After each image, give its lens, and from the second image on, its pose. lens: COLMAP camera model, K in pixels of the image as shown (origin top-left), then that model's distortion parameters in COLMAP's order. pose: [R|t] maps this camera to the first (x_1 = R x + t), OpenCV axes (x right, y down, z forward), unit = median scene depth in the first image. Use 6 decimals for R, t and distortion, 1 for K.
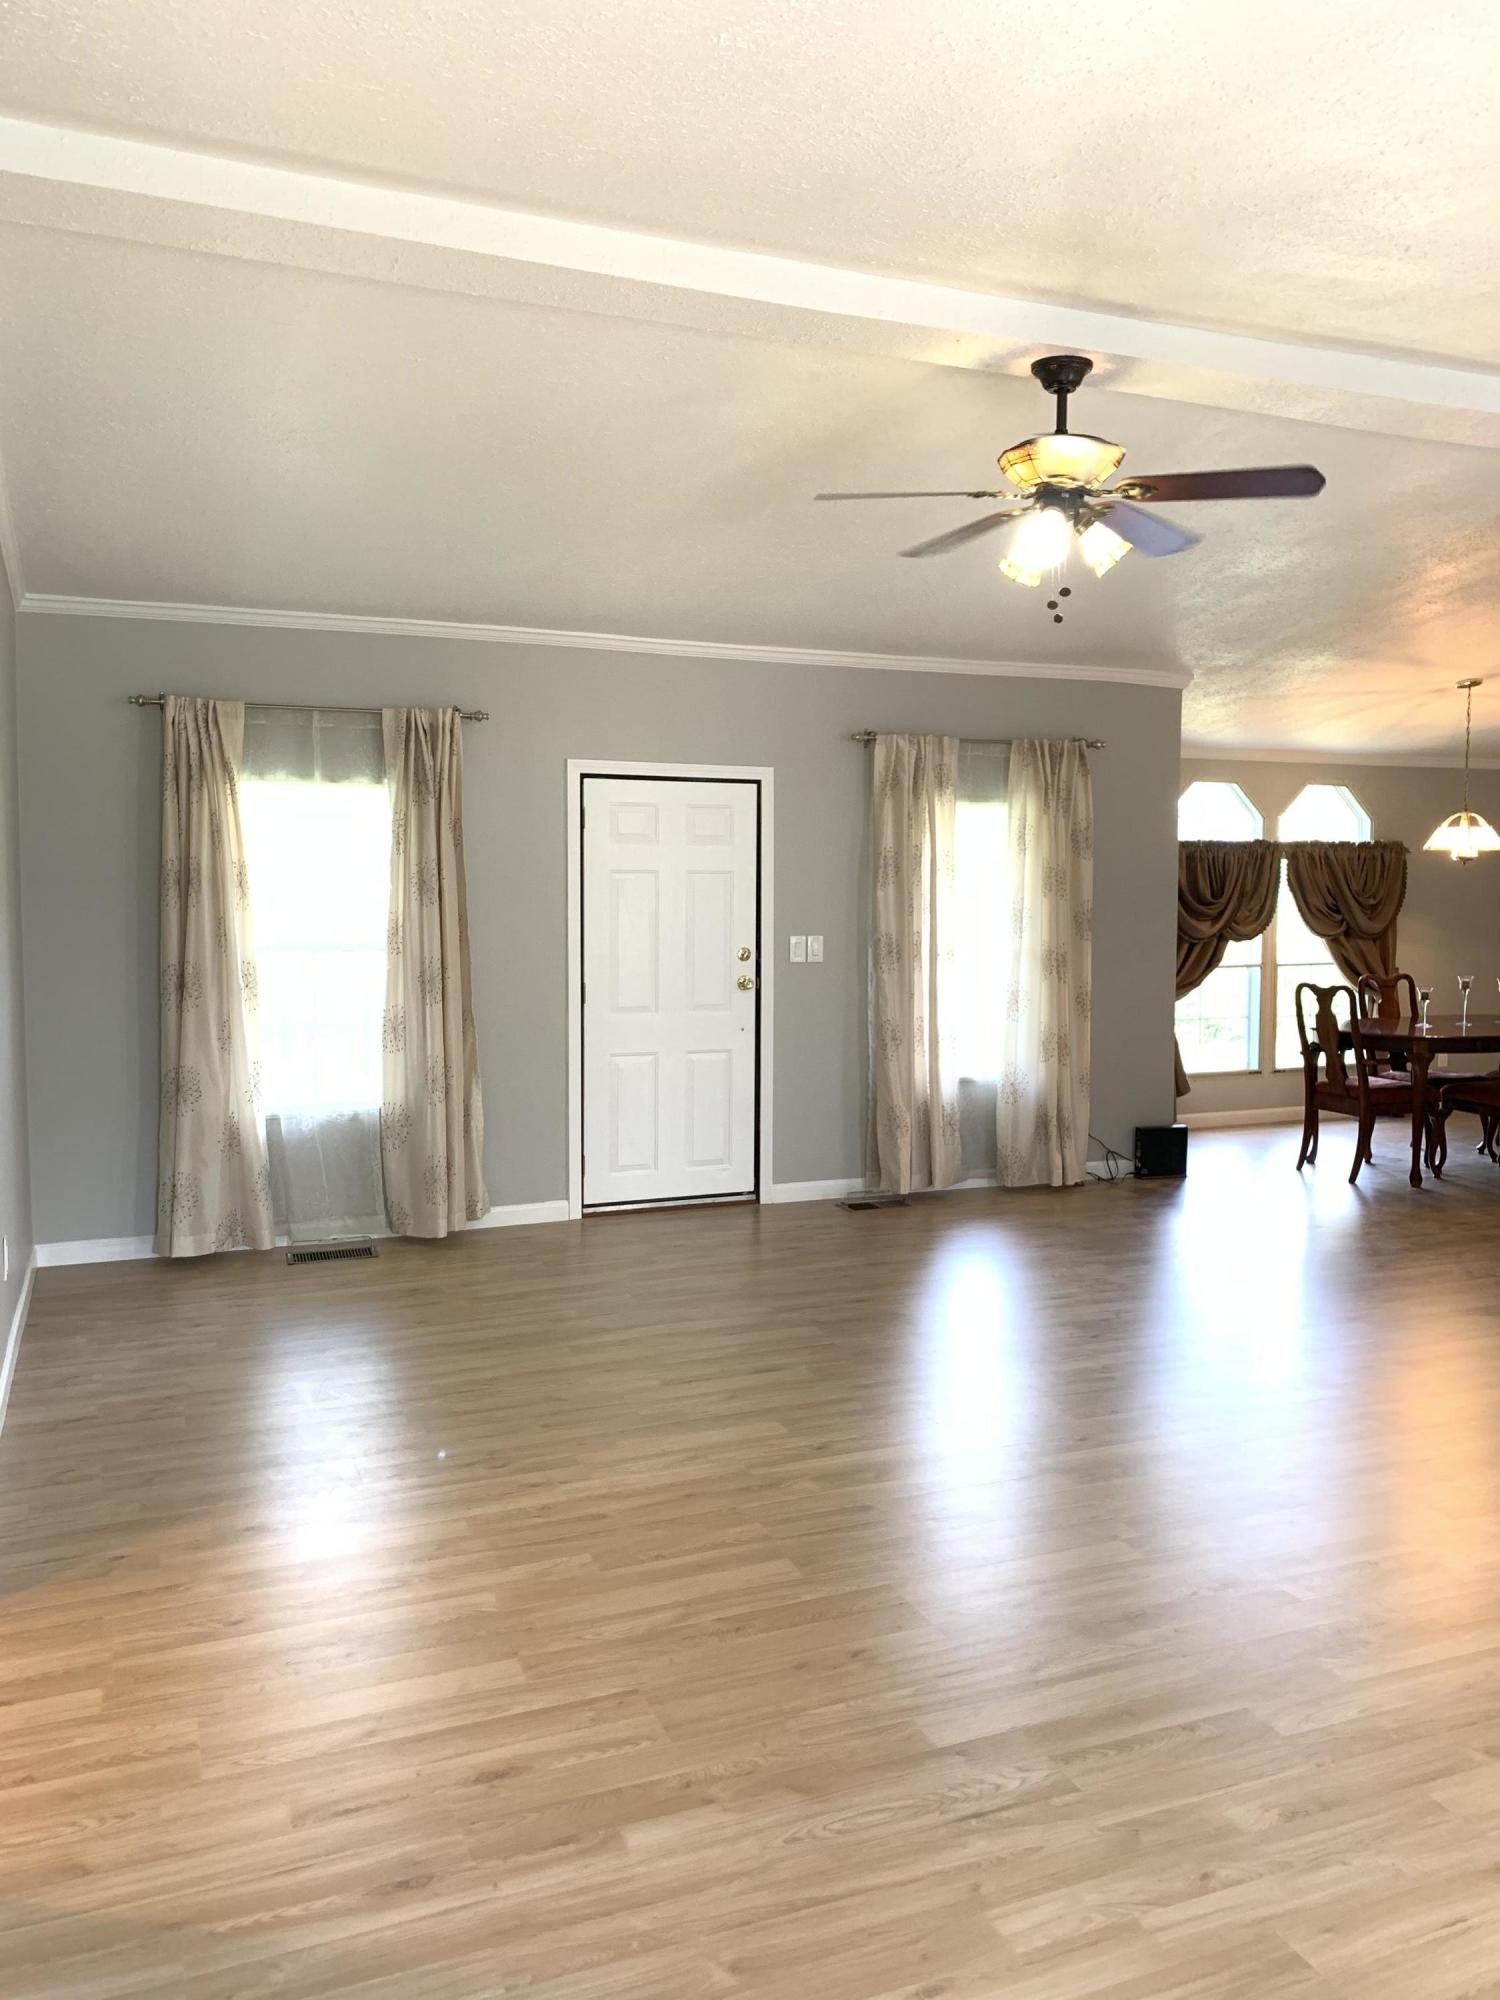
lens RADIAL K [[1515.8, 0, 754.6], [0, 1515.8, 1001.5], [0, 0, 1]] dist [0.005767, -0.007495]
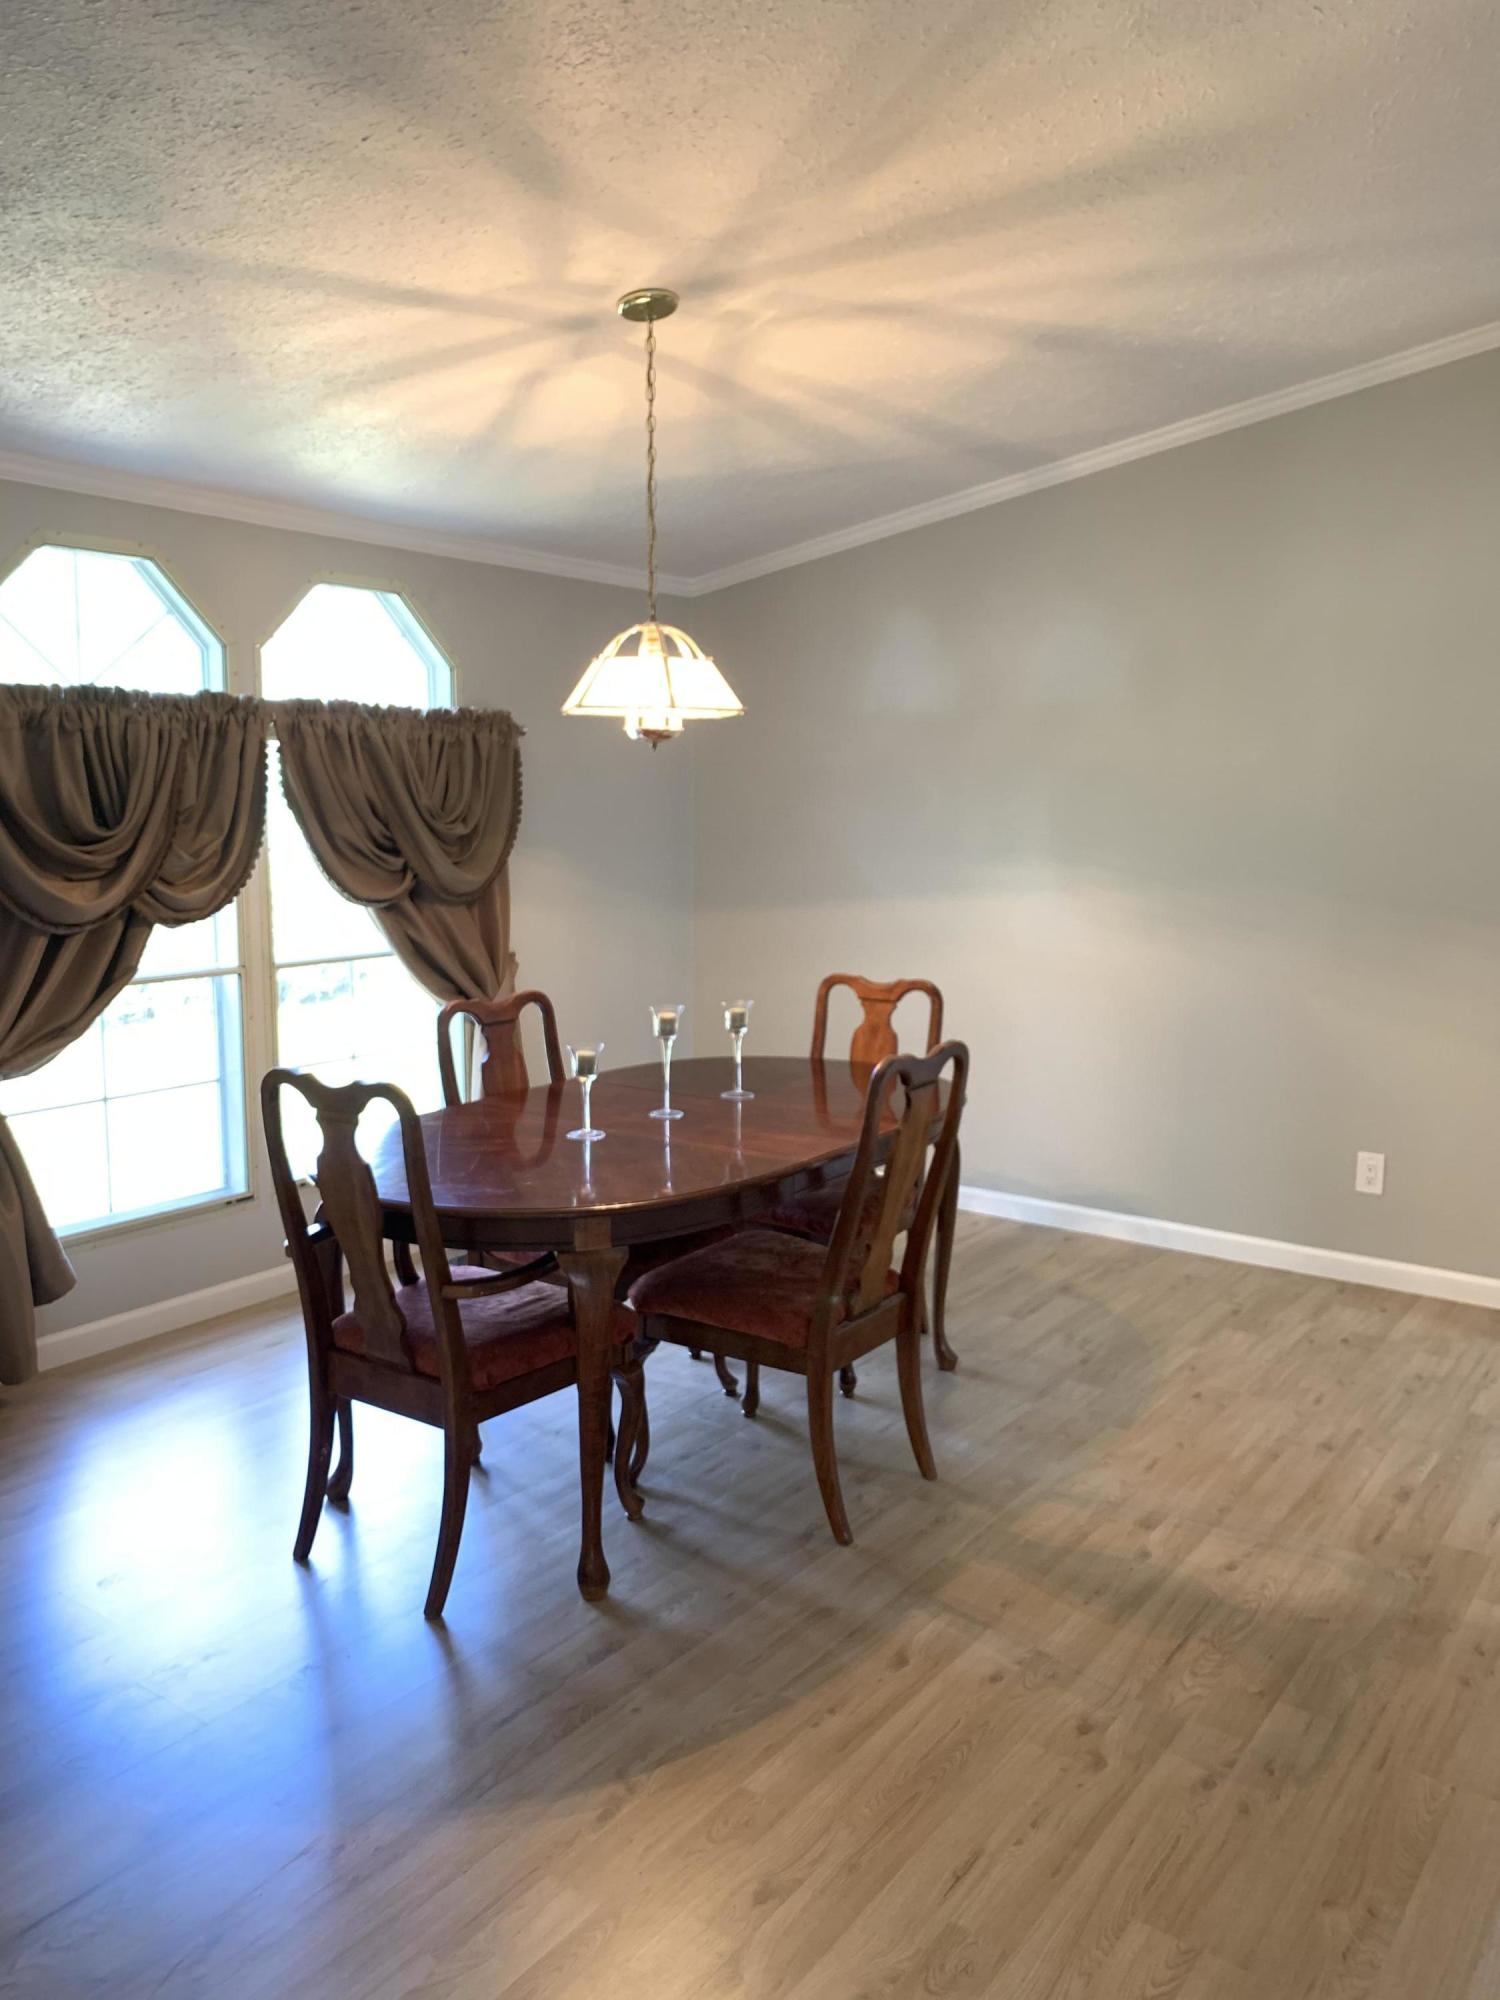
lens RADIAL K [[1515.8, 0, 751.2], [0, 1515.8, 998.6], [0, 0, 1]] dist [0.005767, -0.007495]
pose [[0.844438, -0.066406, 0.531522, 0.224870], [0.036869, 0.997138, 0.066004, -0.040833], [-0.534384, -0.036140, 0.844469, 0.539383]]
